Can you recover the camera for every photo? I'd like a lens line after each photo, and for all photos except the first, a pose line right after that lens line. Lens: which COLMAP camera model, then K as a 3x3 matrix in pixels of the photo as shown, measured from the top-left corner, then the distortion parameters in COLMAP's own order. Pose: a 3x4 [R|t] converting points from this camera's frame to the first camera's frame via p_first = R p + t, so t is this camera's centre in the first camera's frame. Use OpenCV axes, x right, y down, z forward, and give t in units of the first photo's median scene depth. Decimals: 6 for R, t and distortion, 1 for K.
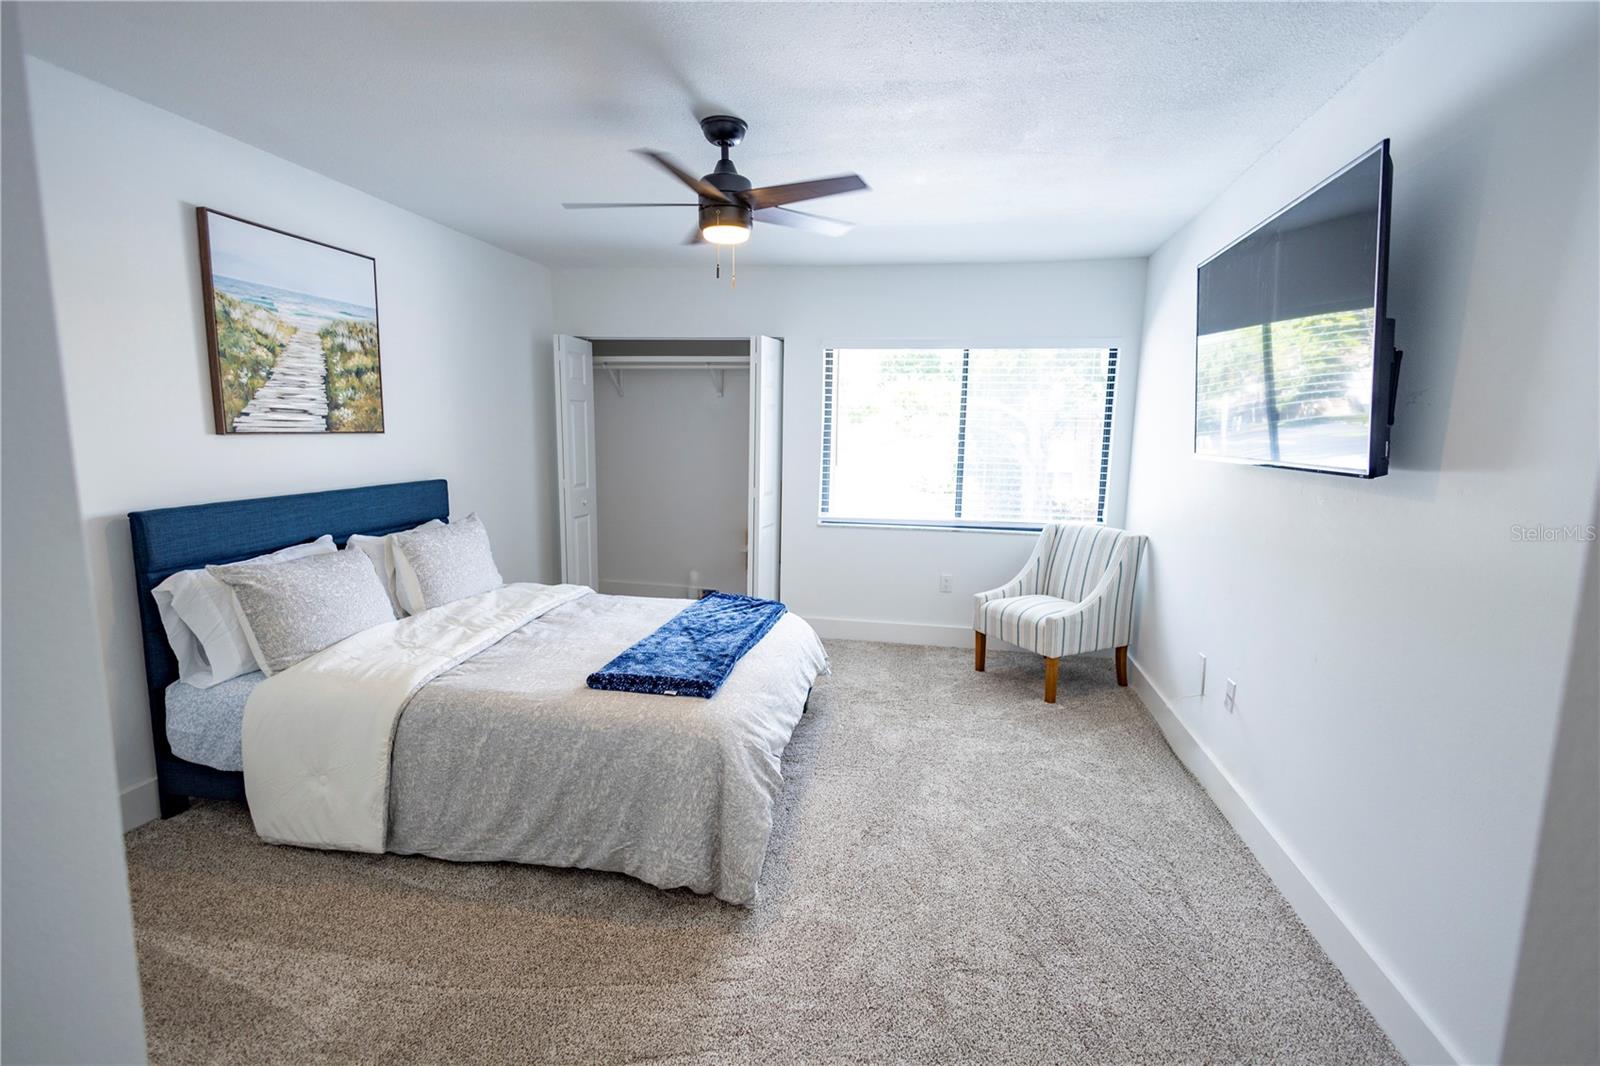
lens RADIAL K [[733.8, 0, 800.0], [0, 733.8, 533.0], [0, 0, 1]] dist [0.010891, -0.000741]
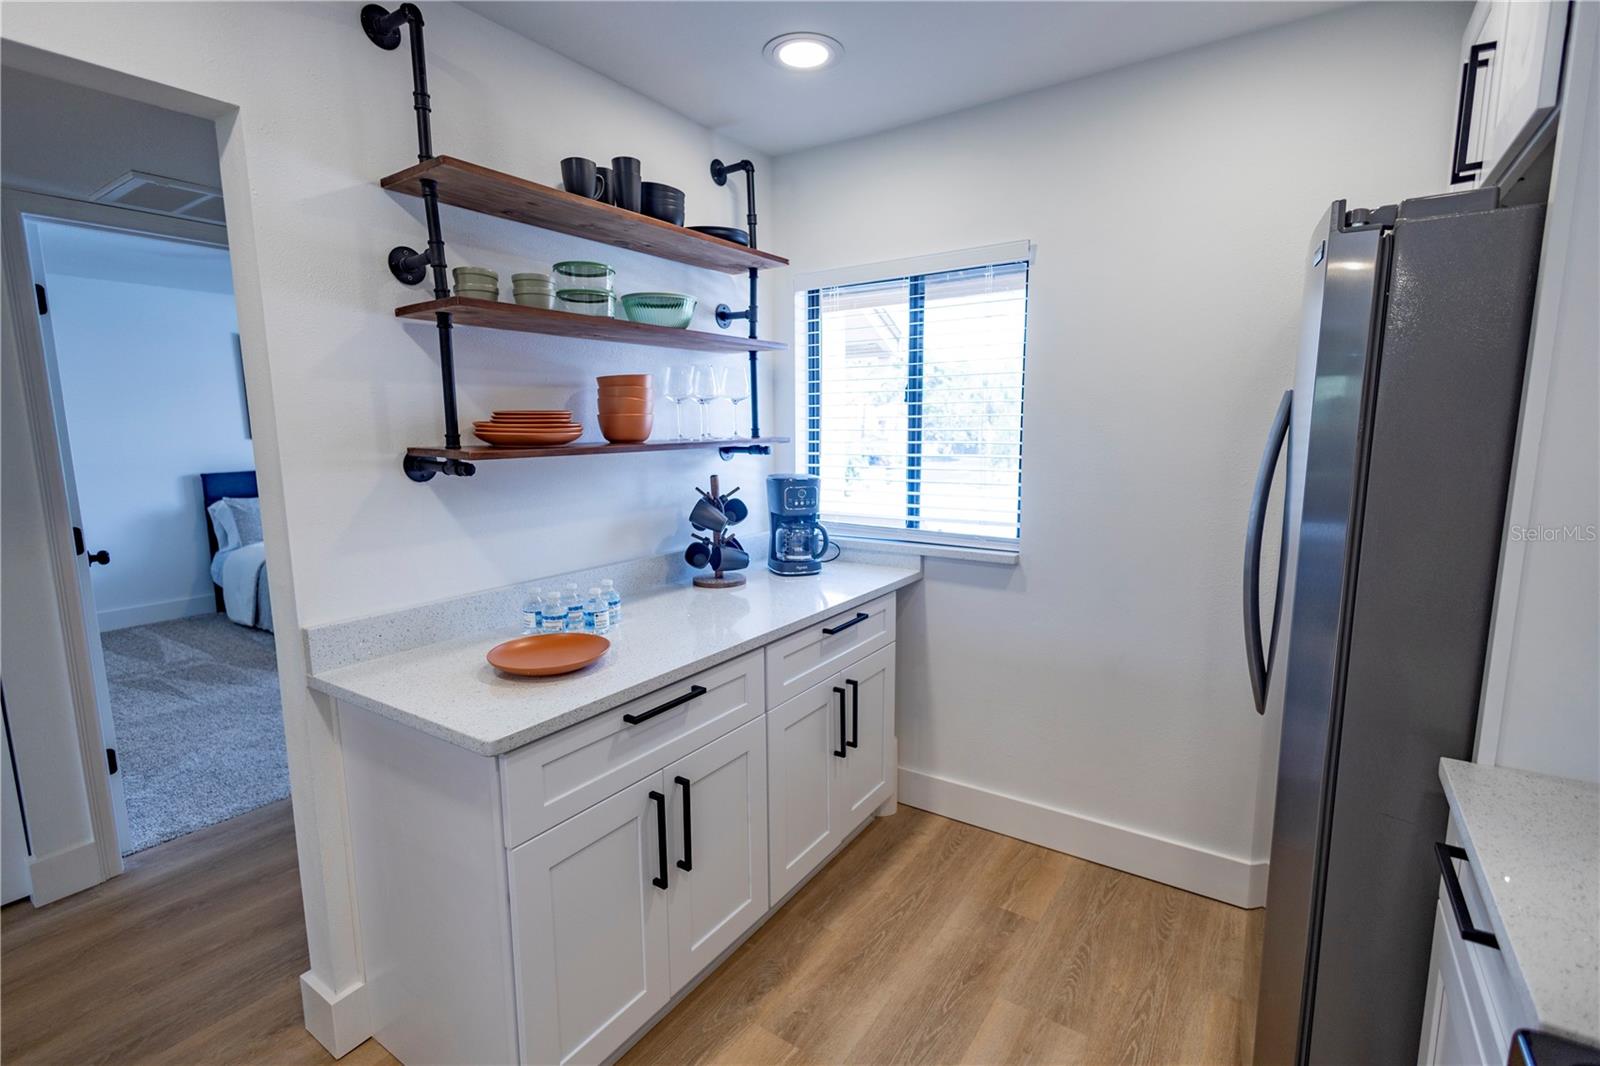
lens RADIAL K [[749.6, 0, 800.0], [0, 749.6, 533.0], [0, 0, 1]] dist [0.012250, -0.000315]
pose [[0.914106, 0.031061, -0.404283, 1.399799], [-0.029554, 0.999513, 0.009969, 0.062517], [0.404396, 0.002836, 0.914580, -0.311239]]
